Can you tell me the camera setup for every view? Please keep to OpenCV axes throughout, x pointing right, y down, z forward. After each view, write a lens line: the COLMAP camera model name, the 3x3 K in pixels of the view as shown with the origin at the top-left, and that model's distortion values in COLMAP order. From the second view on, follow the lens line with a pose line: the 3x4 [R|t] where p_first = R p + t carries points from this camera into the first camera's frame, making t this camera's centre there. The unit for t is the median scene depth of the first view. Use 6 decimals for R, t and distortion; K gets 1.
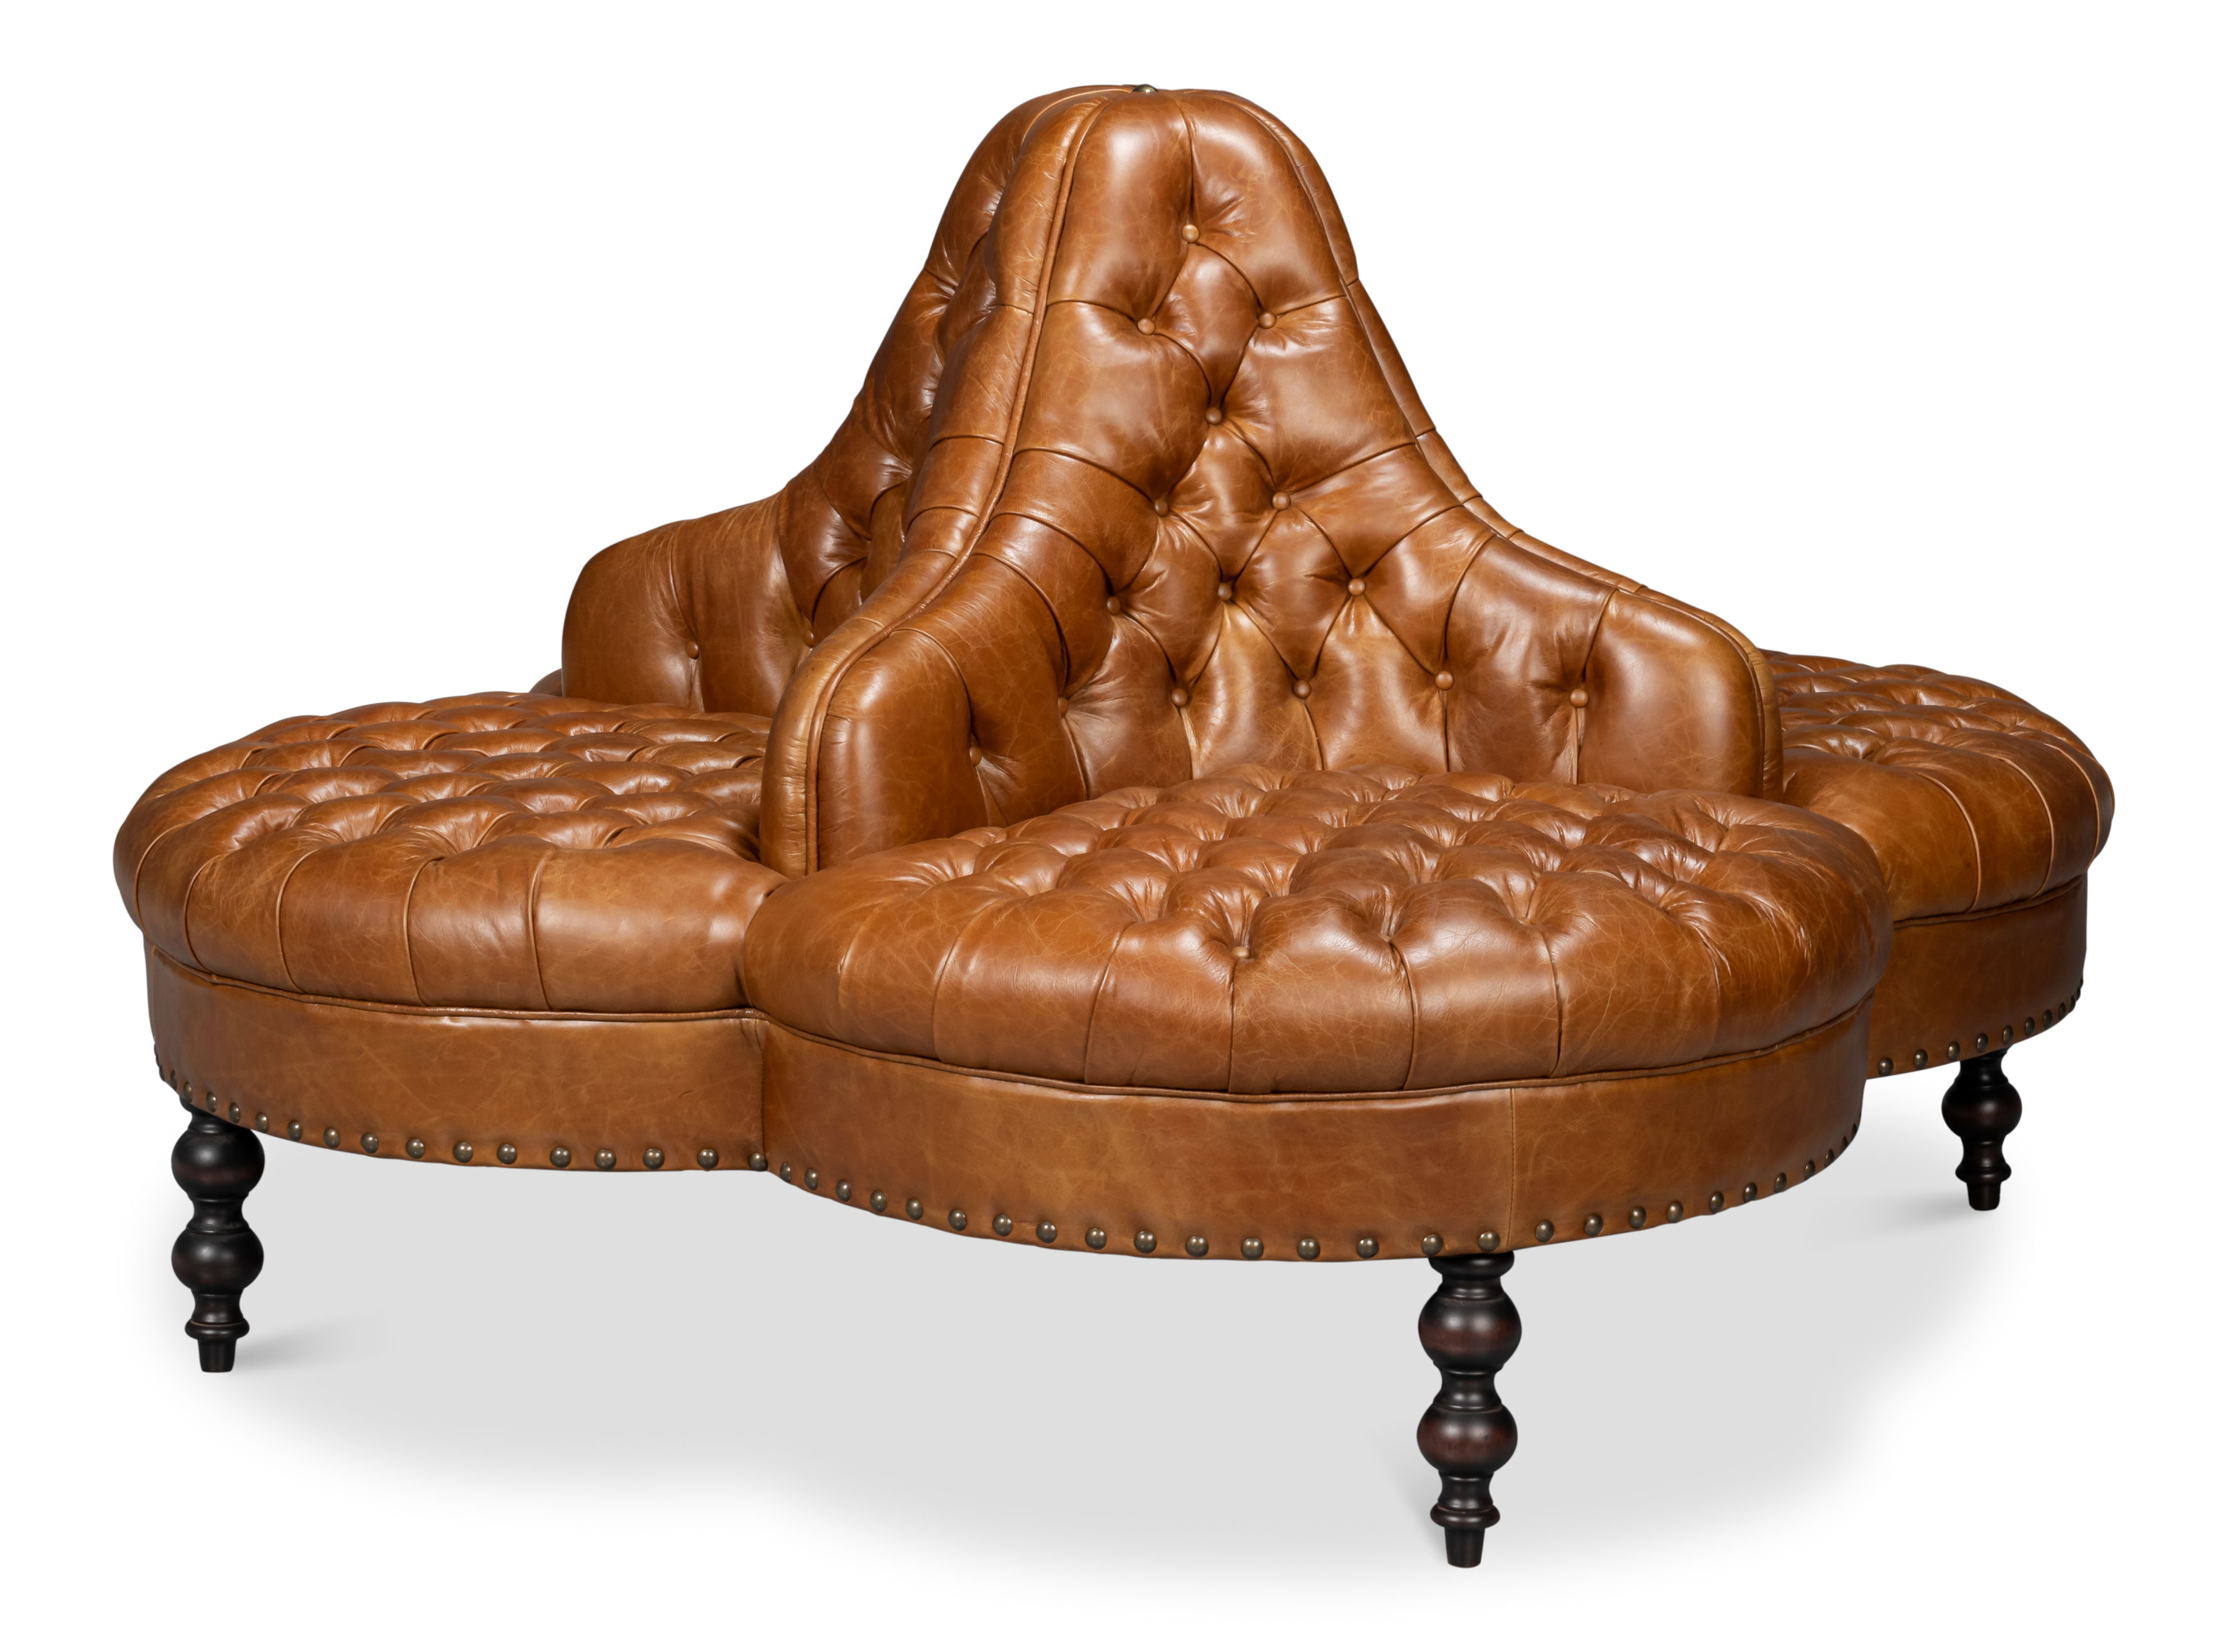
lens RADIAL K [[5291.1, 0, 1188.6], [0, 5291.1, 817.2], [0, 0, 1]] dist [-0.105909, 0.000000]
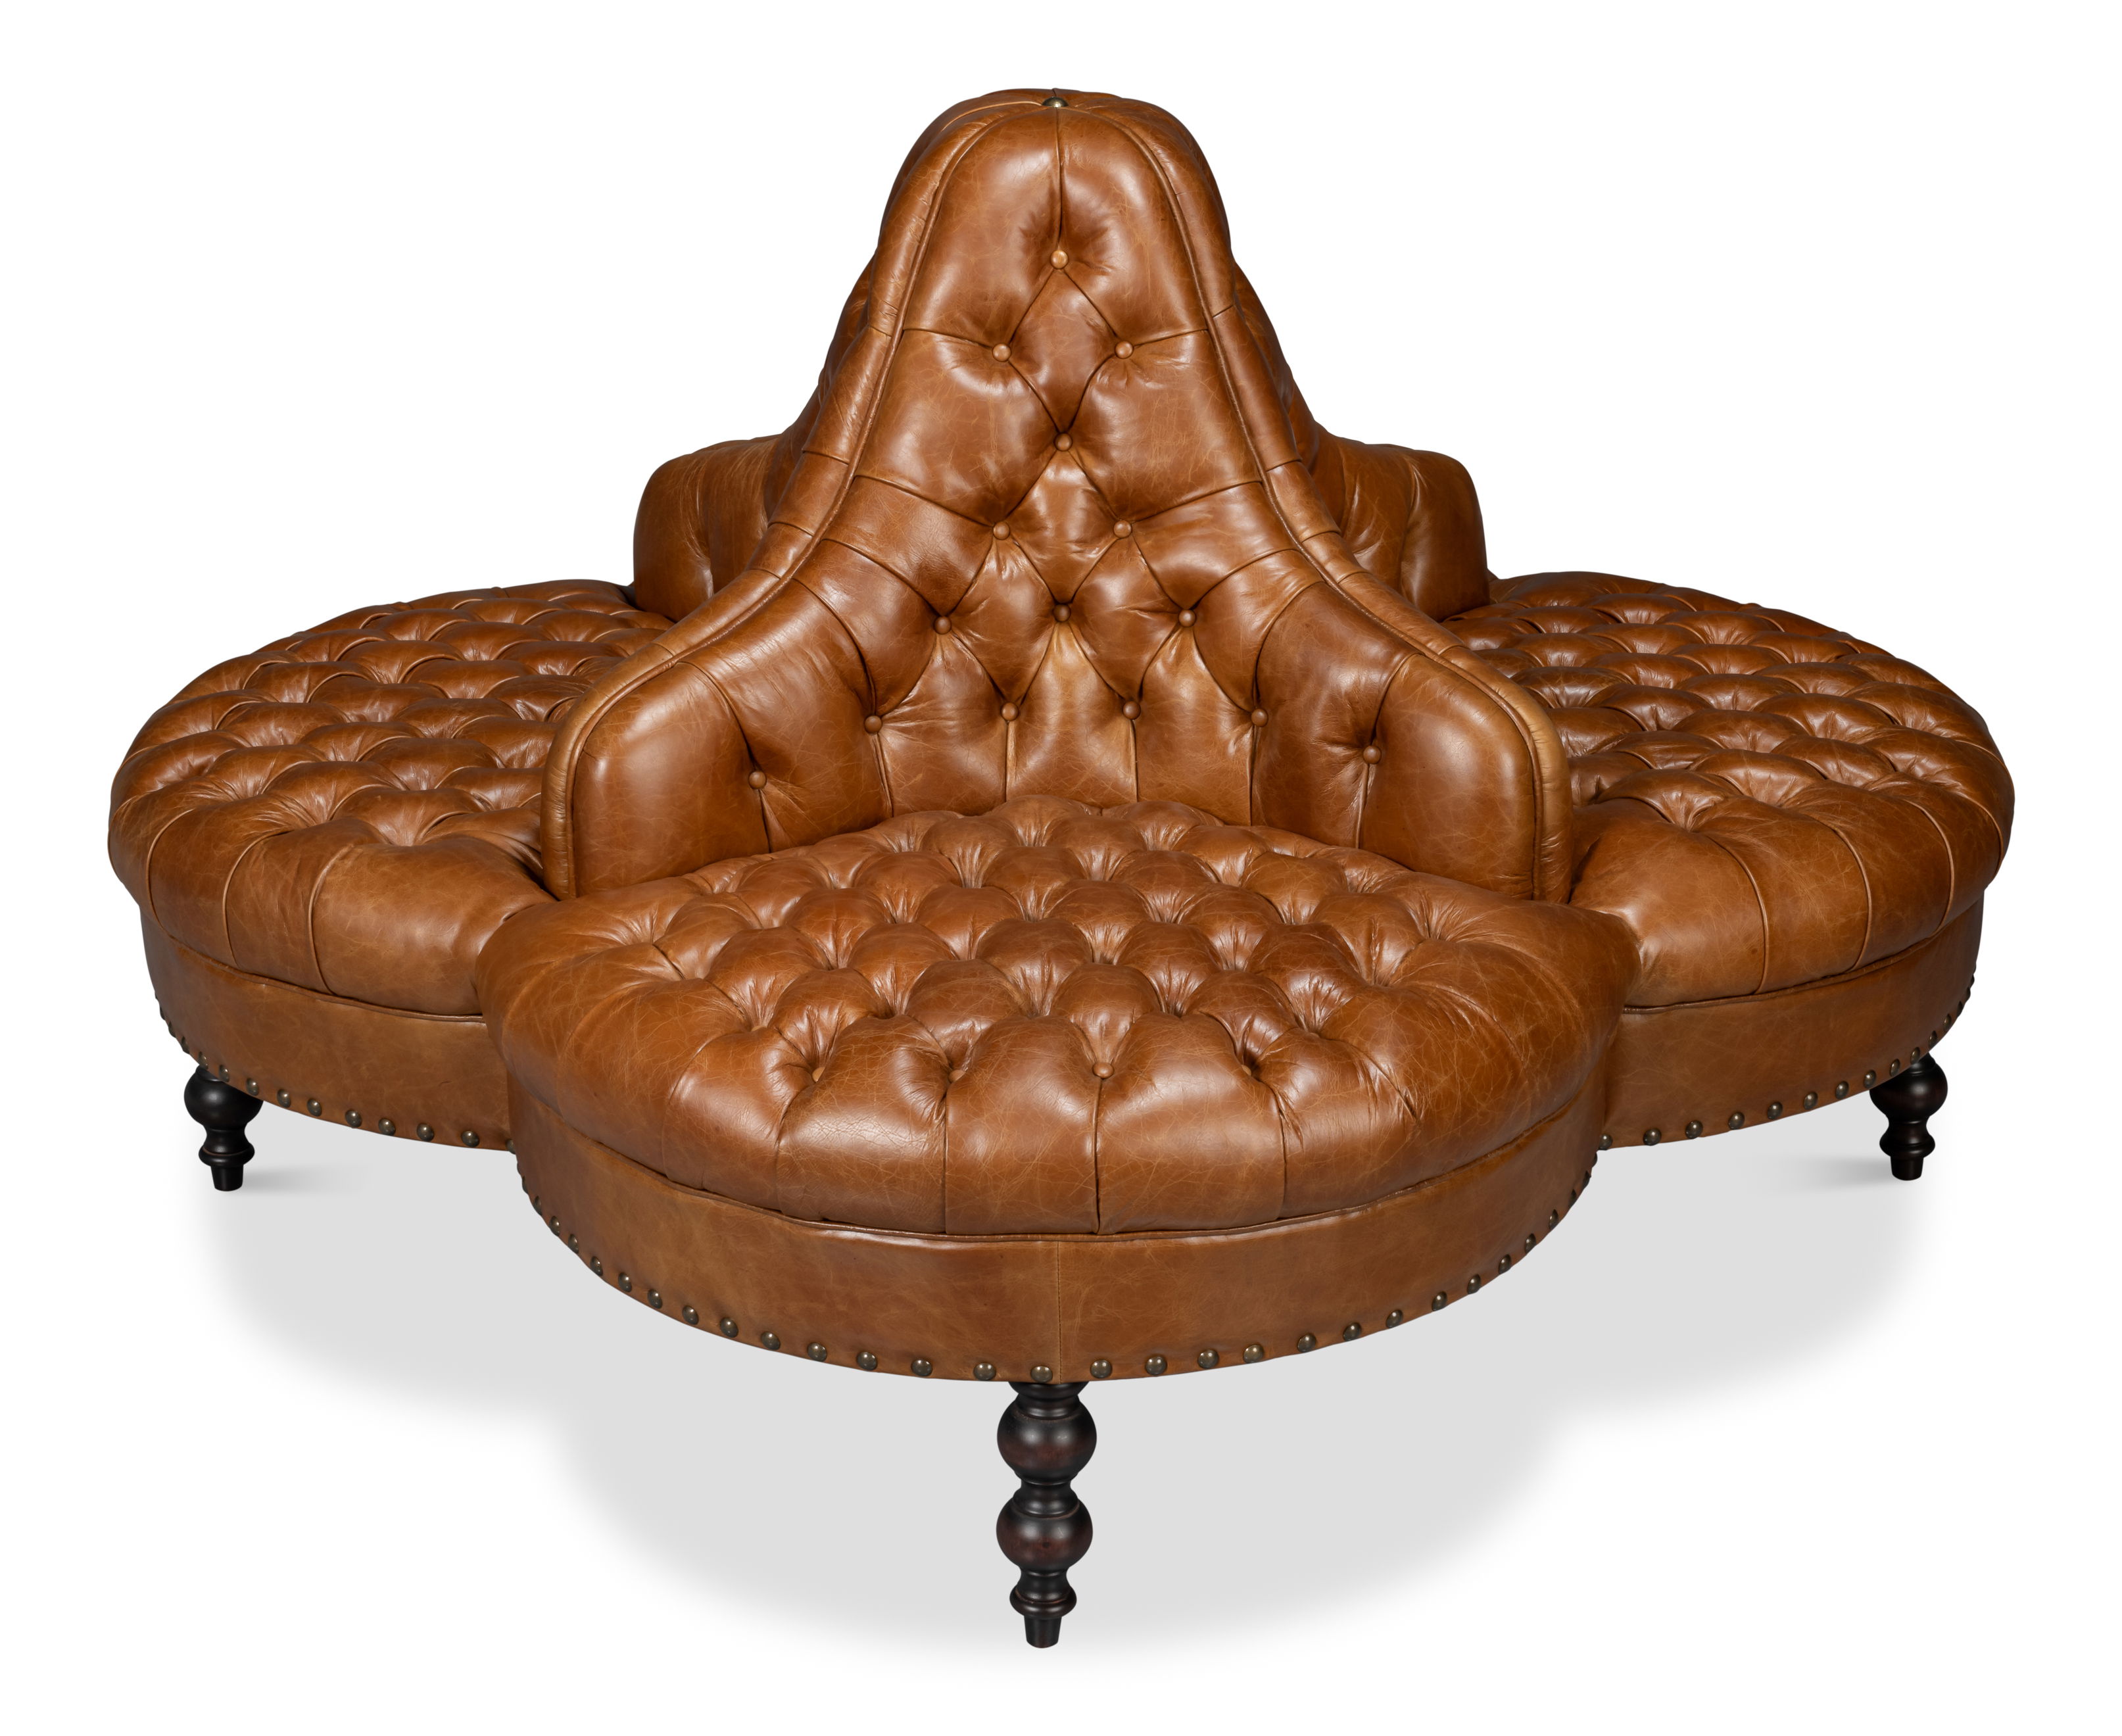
lens RADIAL K [[3829.6, 0, 1065.7], [0, 3829.6, 889.6], [0, 0, 1]] dist [-0.068672, 0.000000]
pose [[0.948533, 0.112422, -0.296053, 0.256227], [-0.052295, 0.977637, 0.203694, -0.154600], [0.312332, -0.177728, 0.933200, 0.308193]]
